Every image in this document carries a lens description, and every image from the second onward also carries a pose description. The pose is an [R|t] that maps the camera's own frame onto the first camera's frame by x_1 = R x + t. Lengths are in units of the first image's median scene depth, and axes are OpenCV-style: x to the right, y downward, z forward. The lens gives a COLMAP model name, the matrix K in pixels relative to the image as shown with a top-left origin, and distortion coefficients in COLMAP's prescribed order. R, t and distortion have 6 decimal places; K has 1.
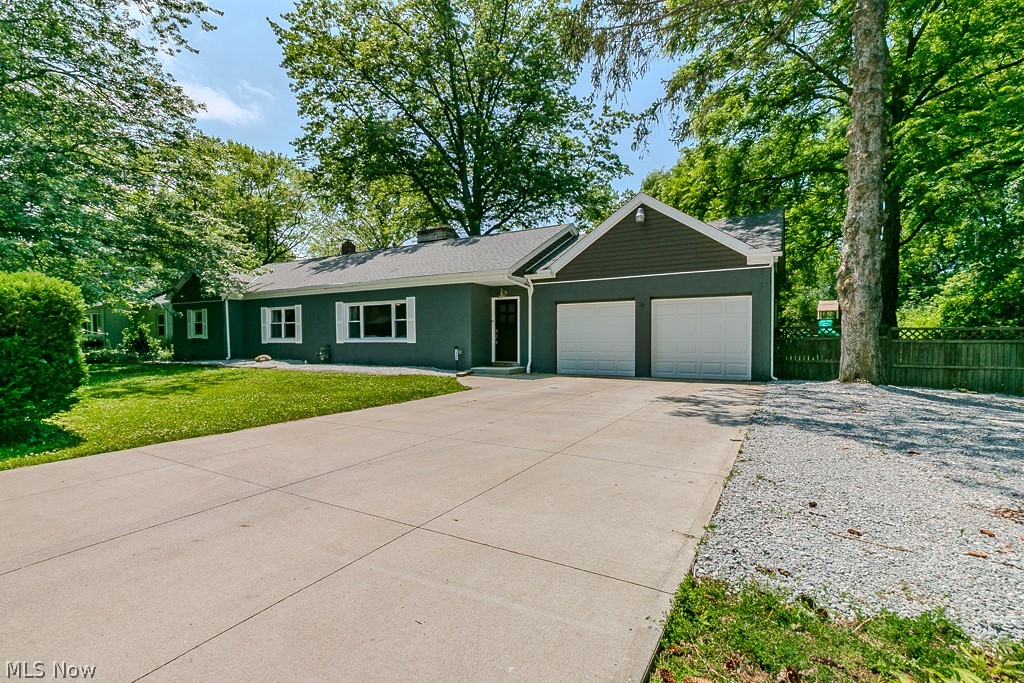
lens RADIAL K [[487.3, 0, 512.1], [0, 487.3, 340.4], [0, 0, 1]] dist [-0.009664, -0.002171]
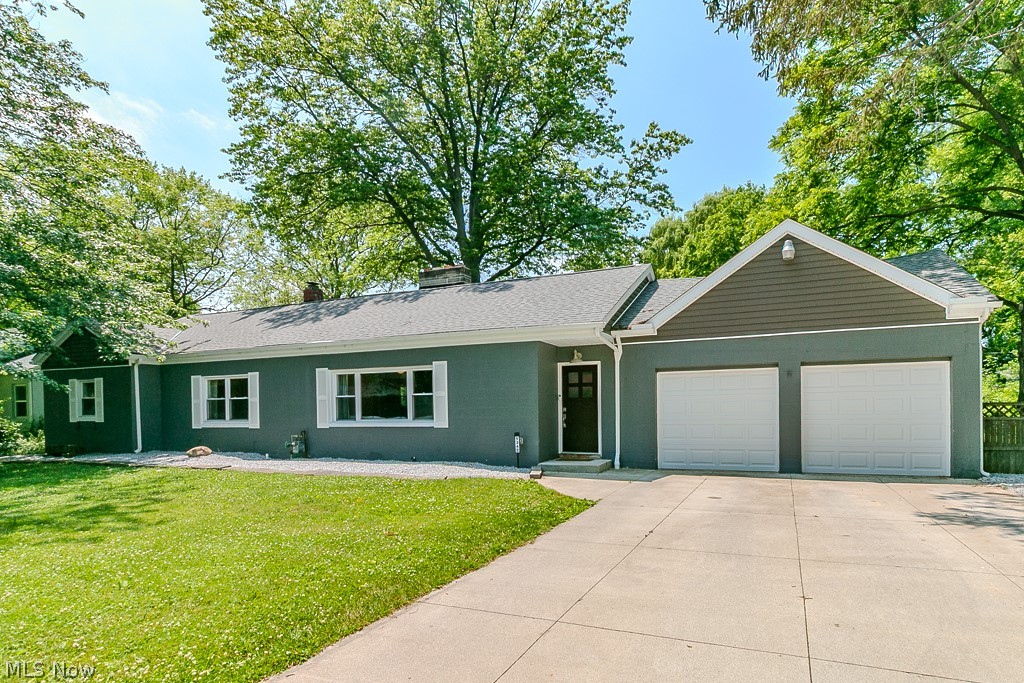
lens RADIAL K [[555.8, 0, 517.5], [0, 555.8, 398.6], [0, 0, 1]] dist [-0.007003, 0.002456]
pose [[0.990840, -0.001839, 0.135032, -0.164901], [0.006003, 0.999519, -0.030435, -0.008763], [-0.134911, 0.030967, 0.990374, 0.163348]]
